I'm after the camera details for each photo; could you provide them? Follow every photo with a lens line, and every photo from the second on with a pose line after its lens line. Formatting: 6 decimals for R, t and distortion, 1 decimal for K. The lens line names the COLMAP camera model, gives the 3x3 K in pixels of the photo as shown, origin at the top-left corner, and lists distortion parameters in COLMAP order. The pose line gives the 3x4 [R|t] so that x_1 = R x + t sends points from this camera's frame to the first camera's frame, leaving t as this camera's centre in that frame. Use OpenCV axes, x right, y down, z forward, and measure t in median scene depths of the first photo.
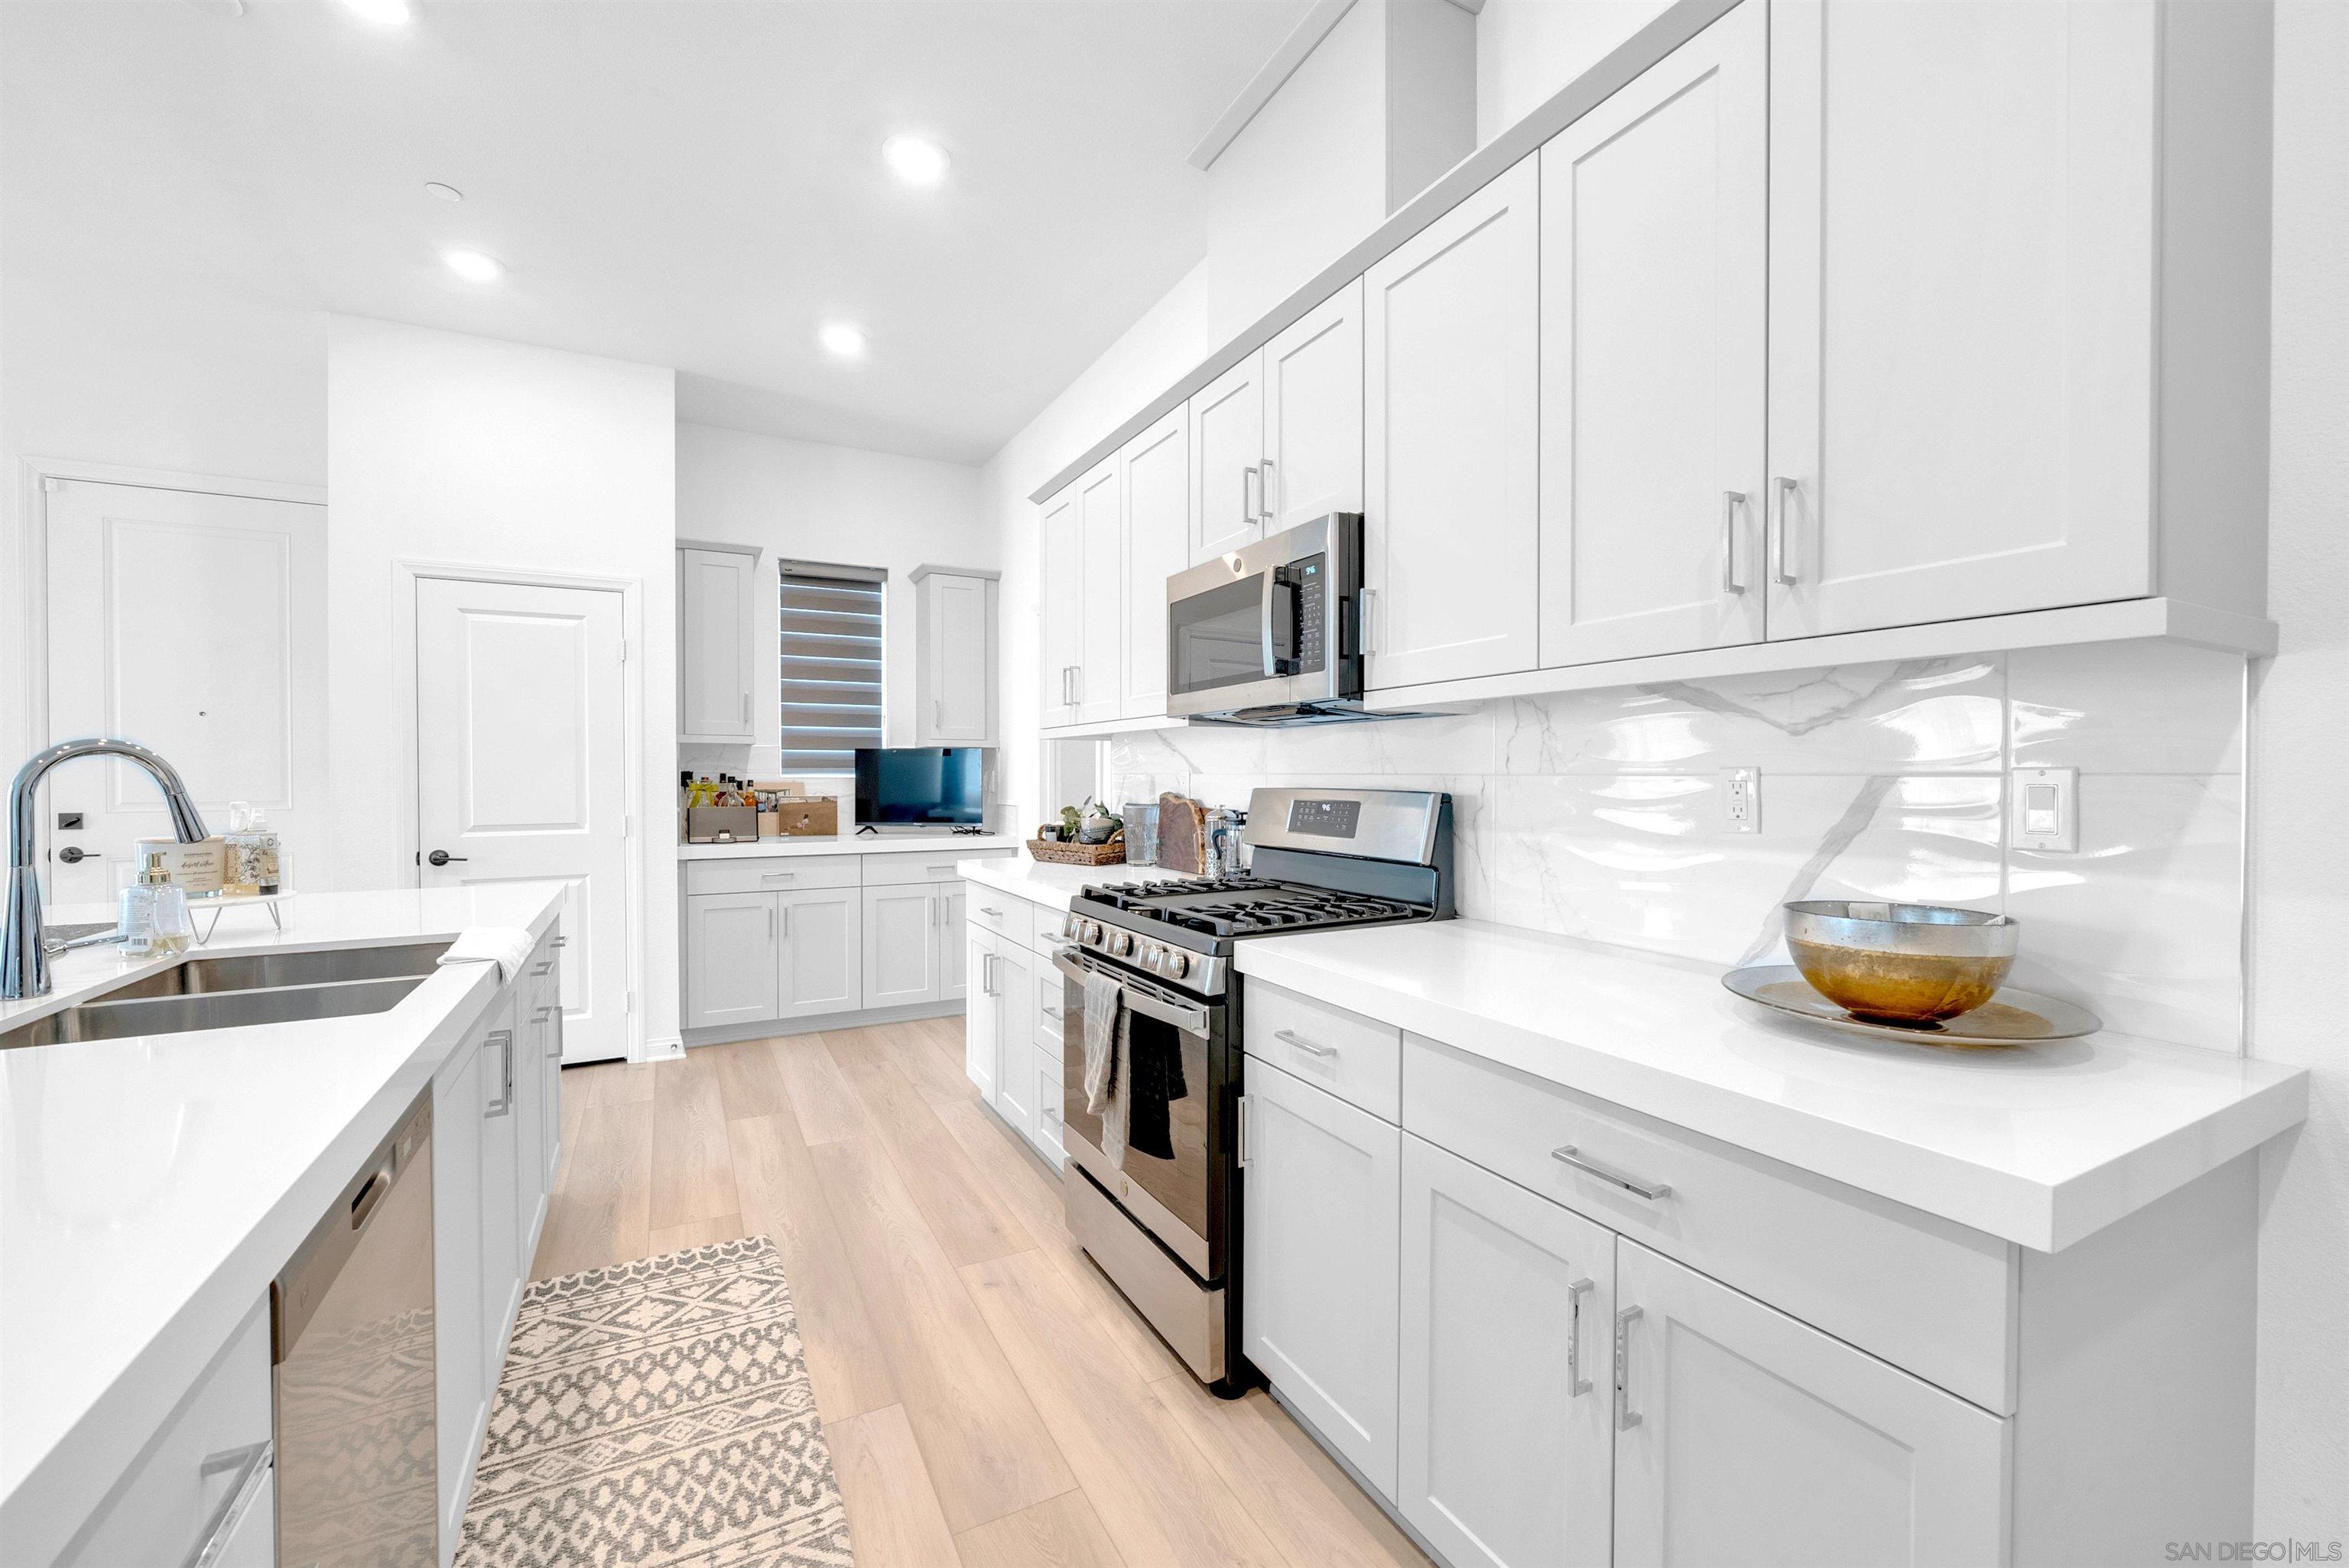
lens RADIAL K [[925.0, 0, 1216.8], [0, 925.0, 791.2], [0, 0, 1]] dist [-0.000359, 0.000025]
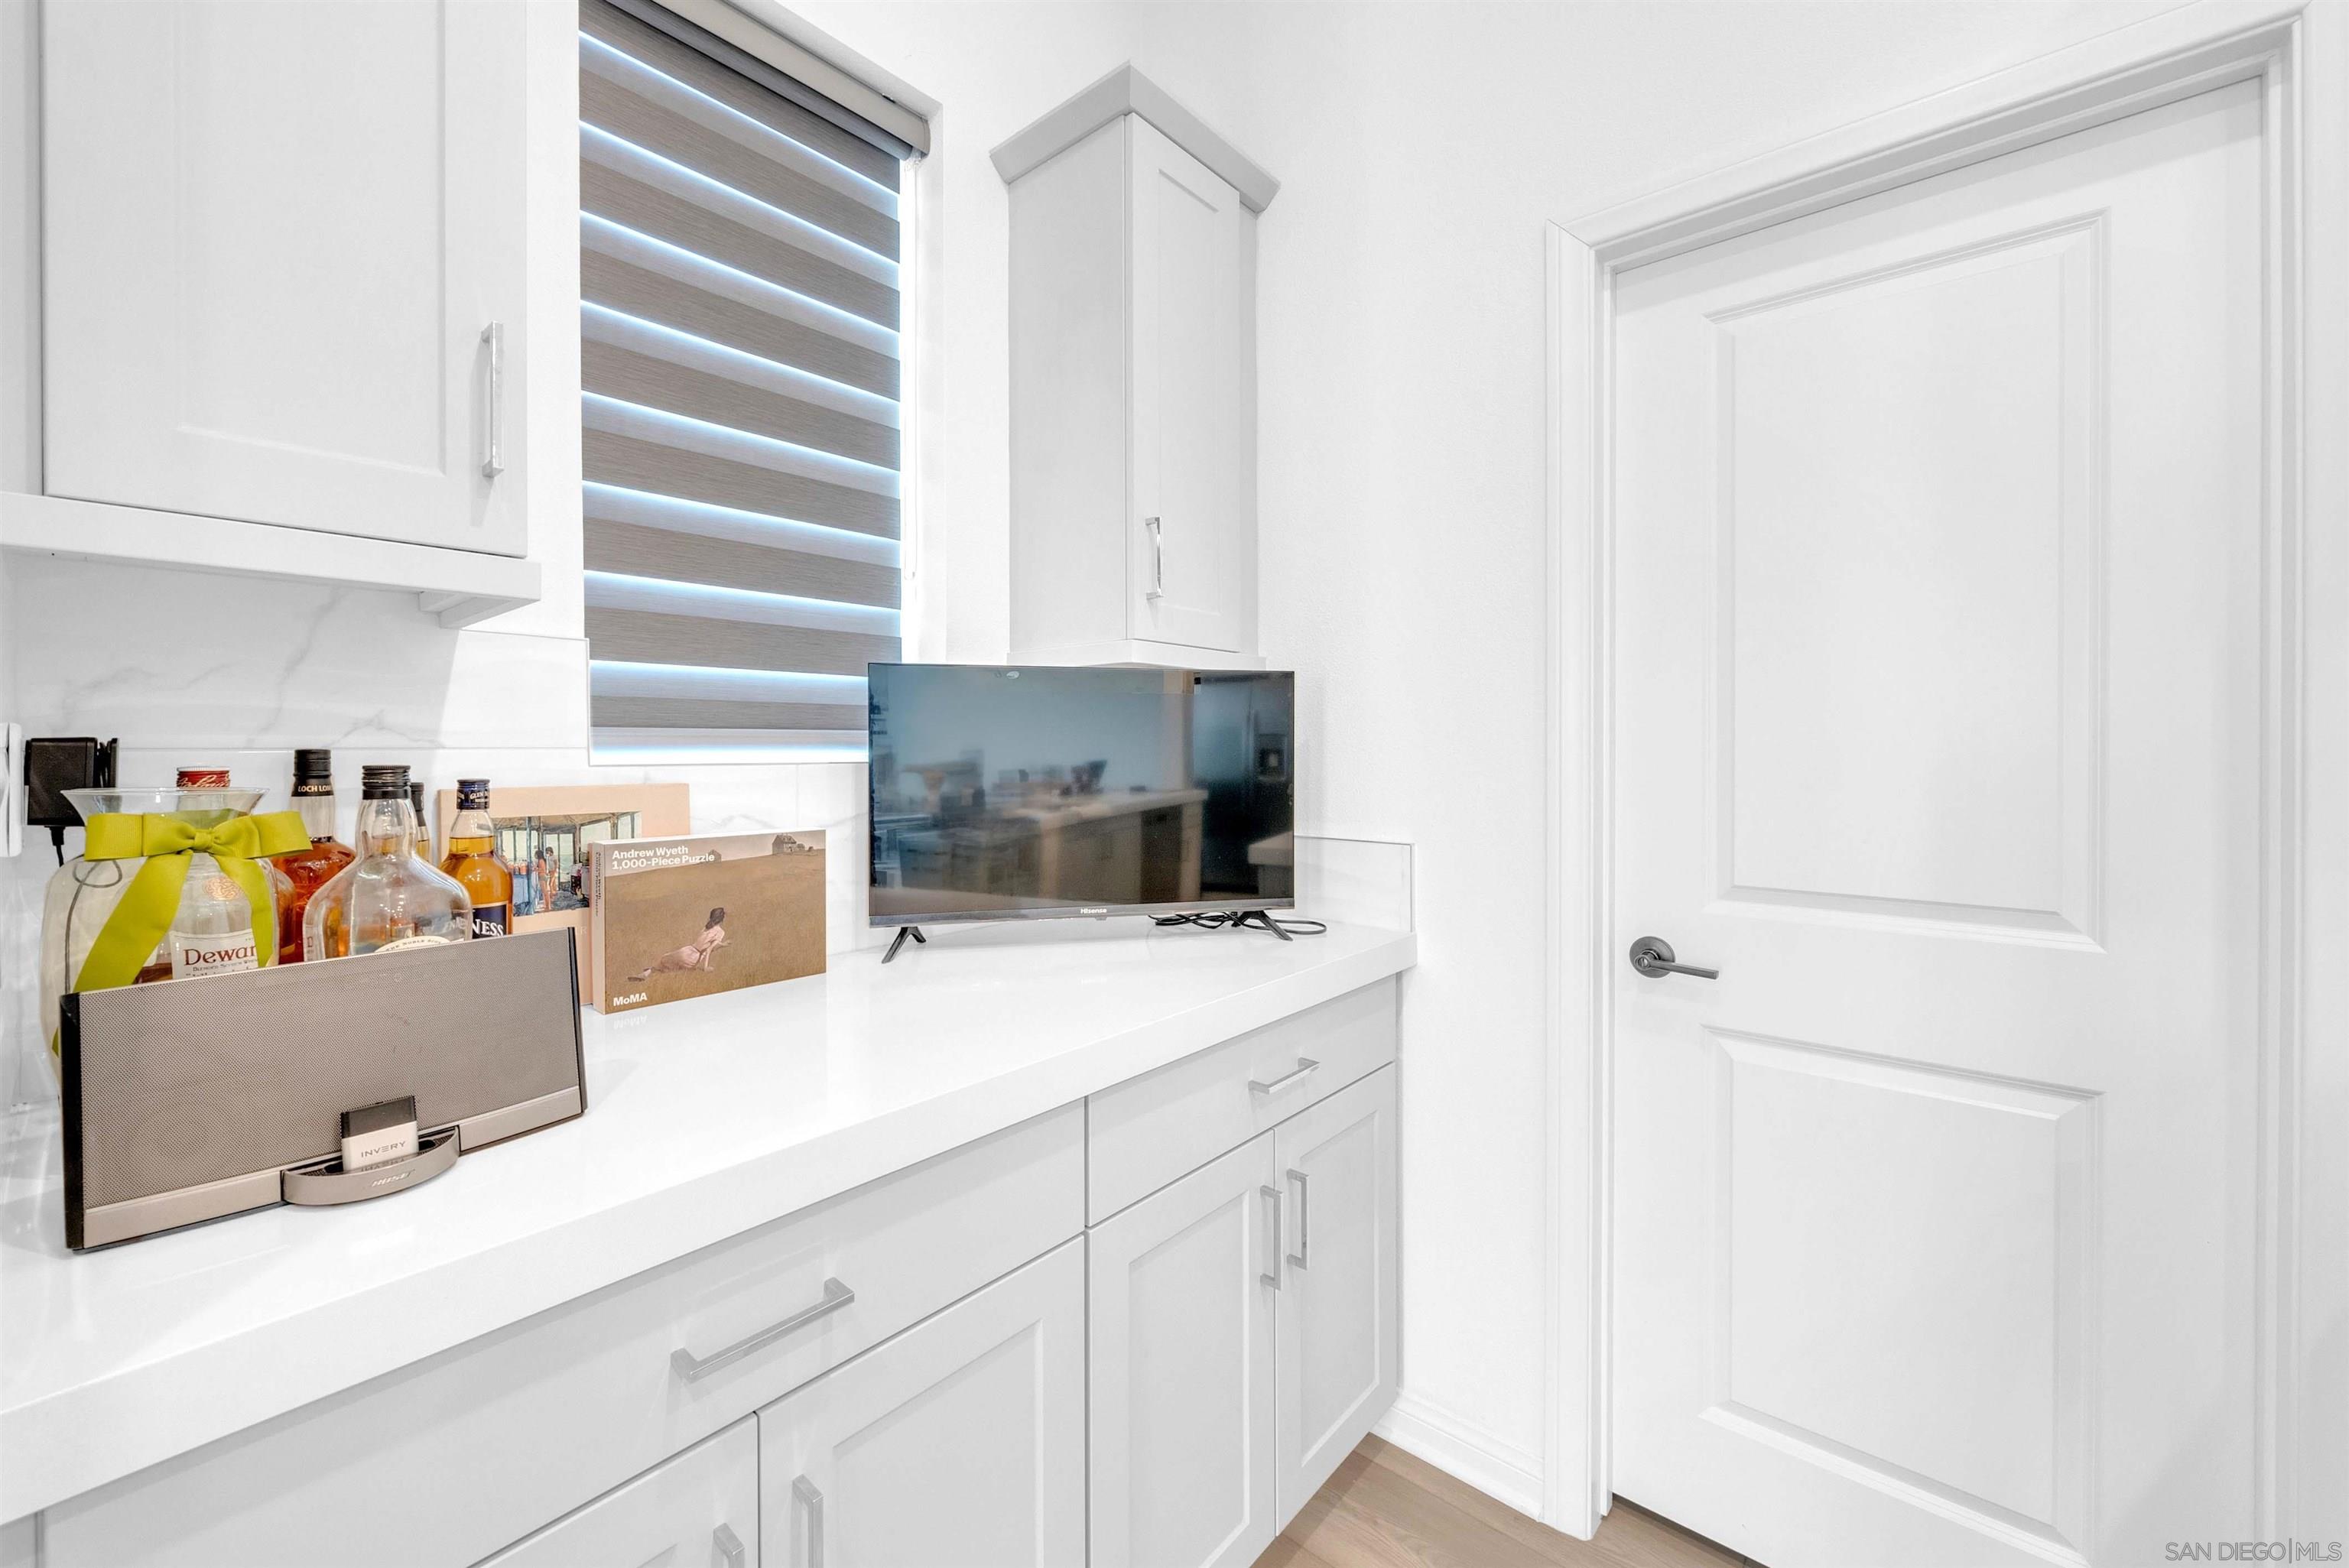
lens RADIAL K [[871.6, 0, 1170.4], [0, 871.6, 774.9], [0, 0, 1]] dist [-0.000733, 0.000206]
pose [[0.942395, -0.010535, 0.334337, -0.426933], [0.006844, 0.999902, 0.012214, -0.015069], [-0.334433, -0.009223, 0.942374, 0.767021]]
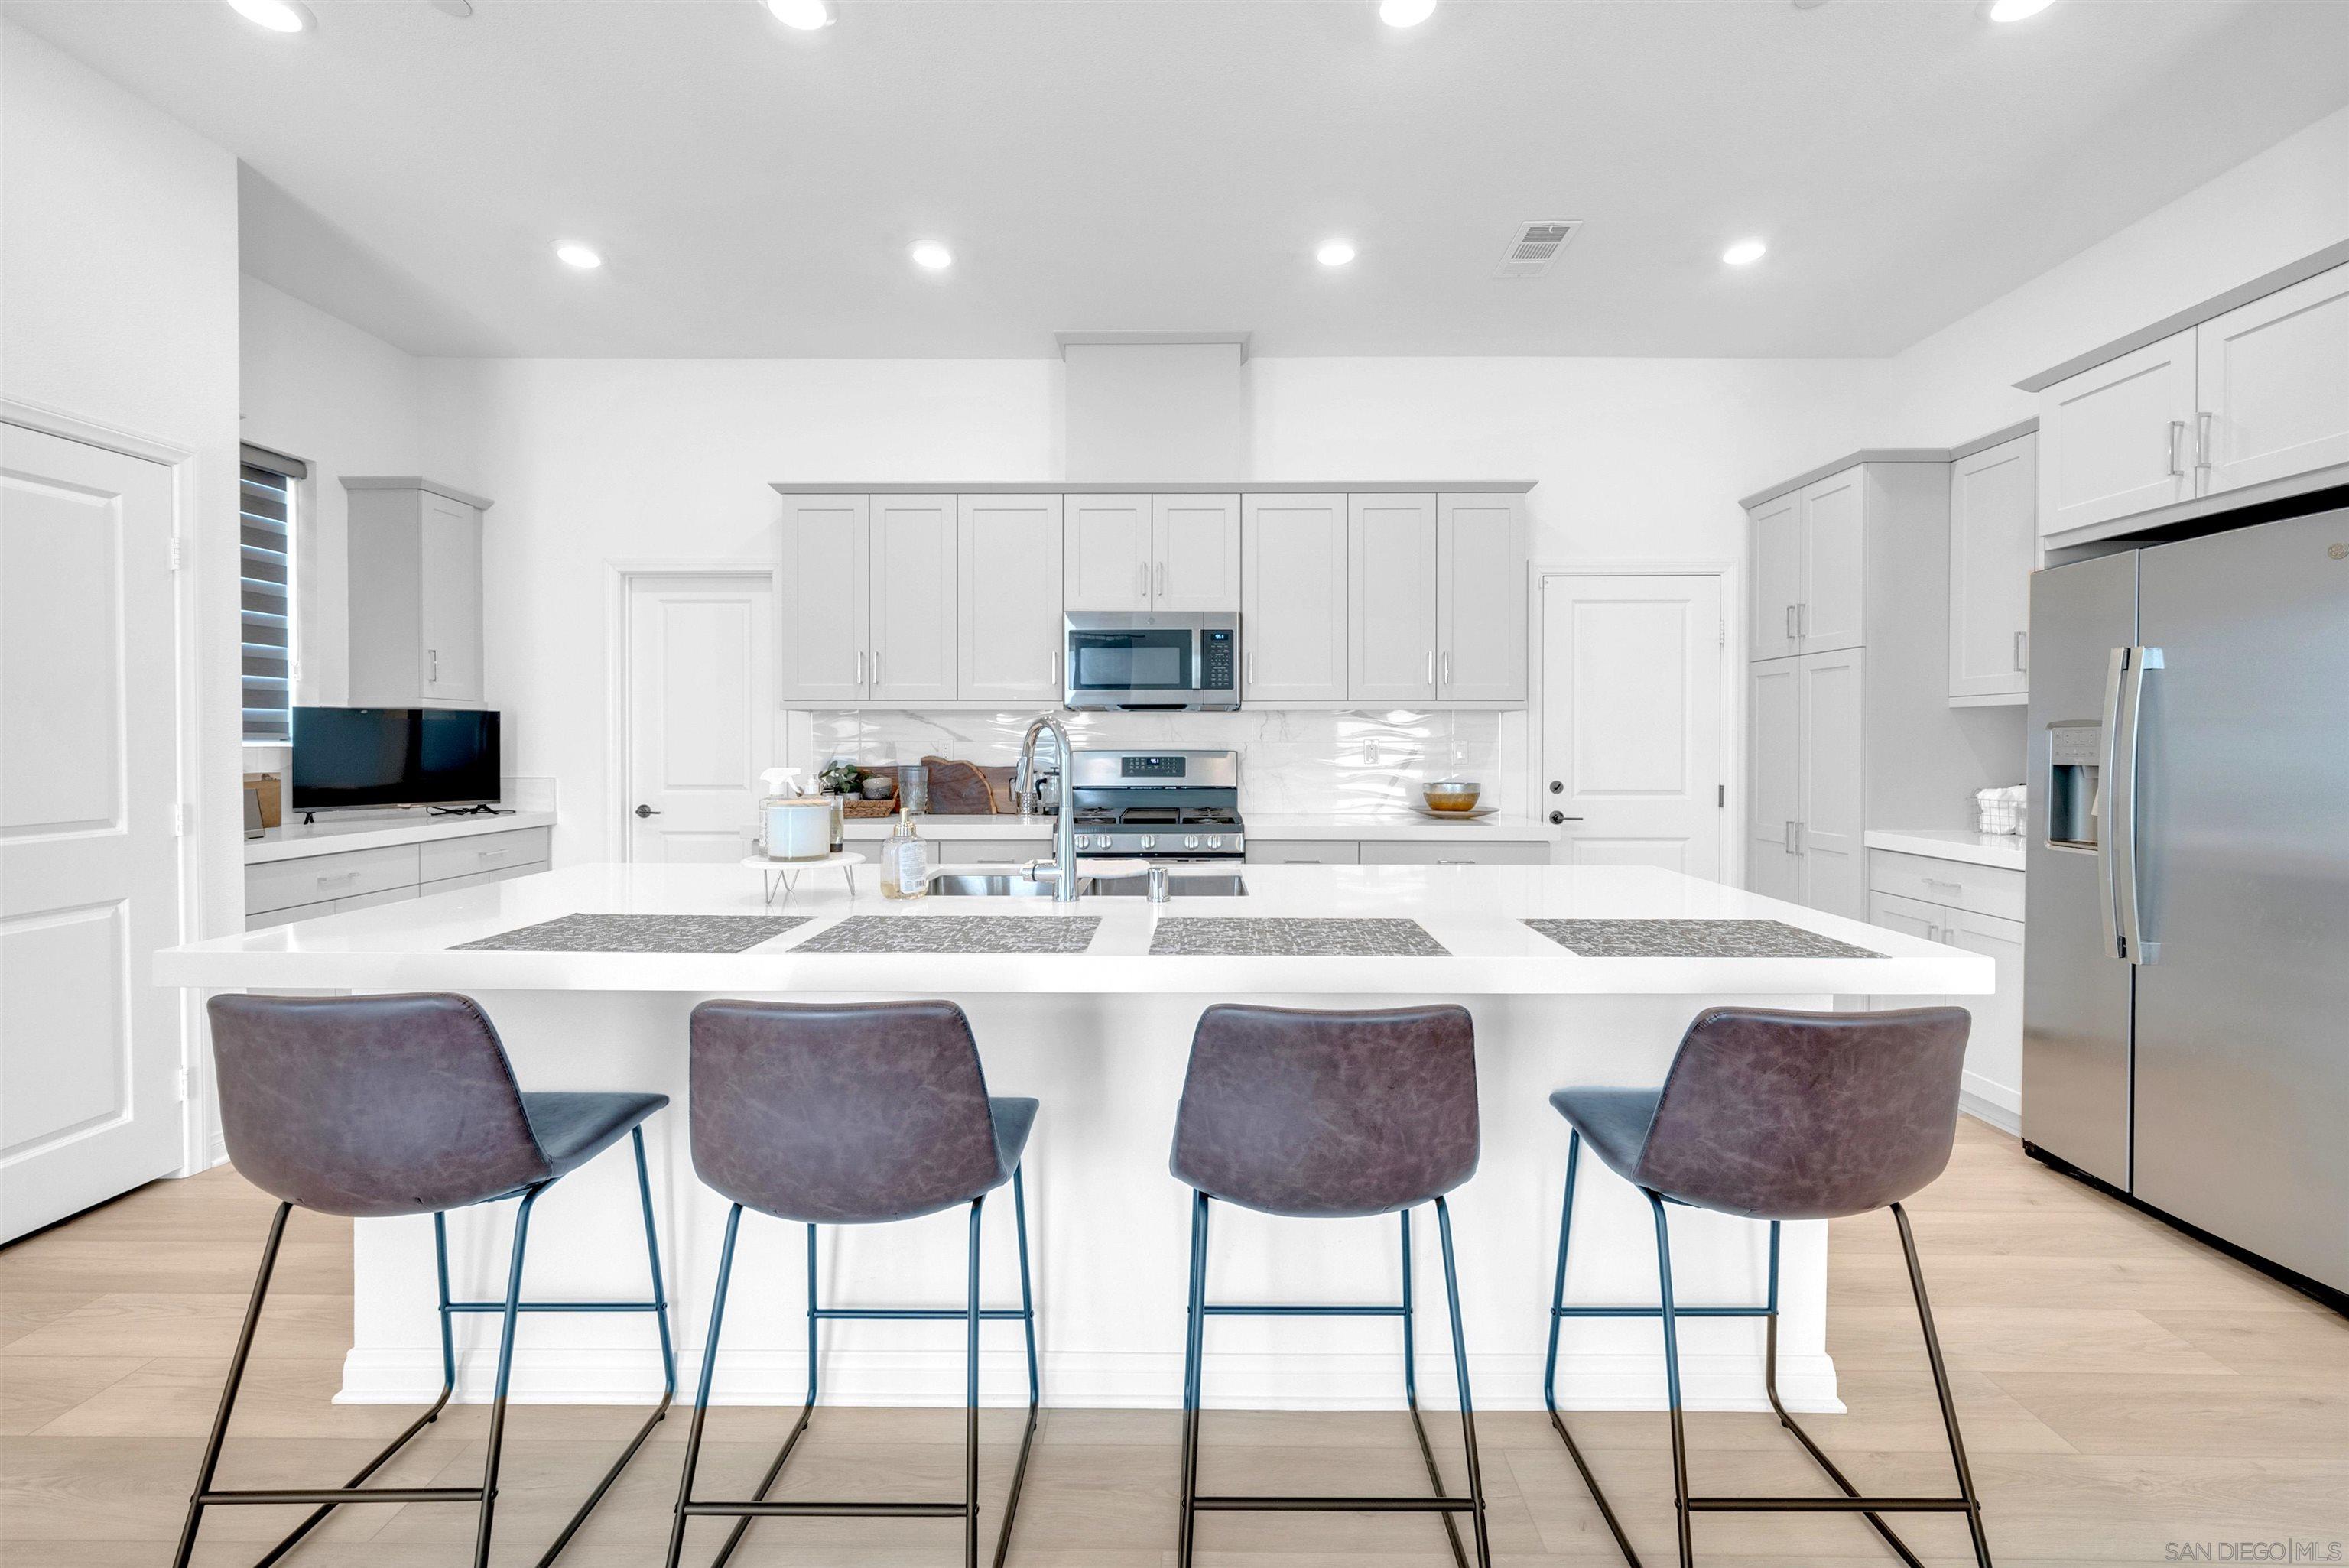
lens RADIAL K [[976.6, 0, 1169.2], [0, 976.6, 748.4], [0, 0, 1]] dist [-0.000536, 0.000090]
pose [[0.494587, -0.003238, 0.869122, -0.773393], [0.016939, 0.999839, -0.005914, 0.002497], [-0.868963, 0.017647, 0.494562, 0.034337]]
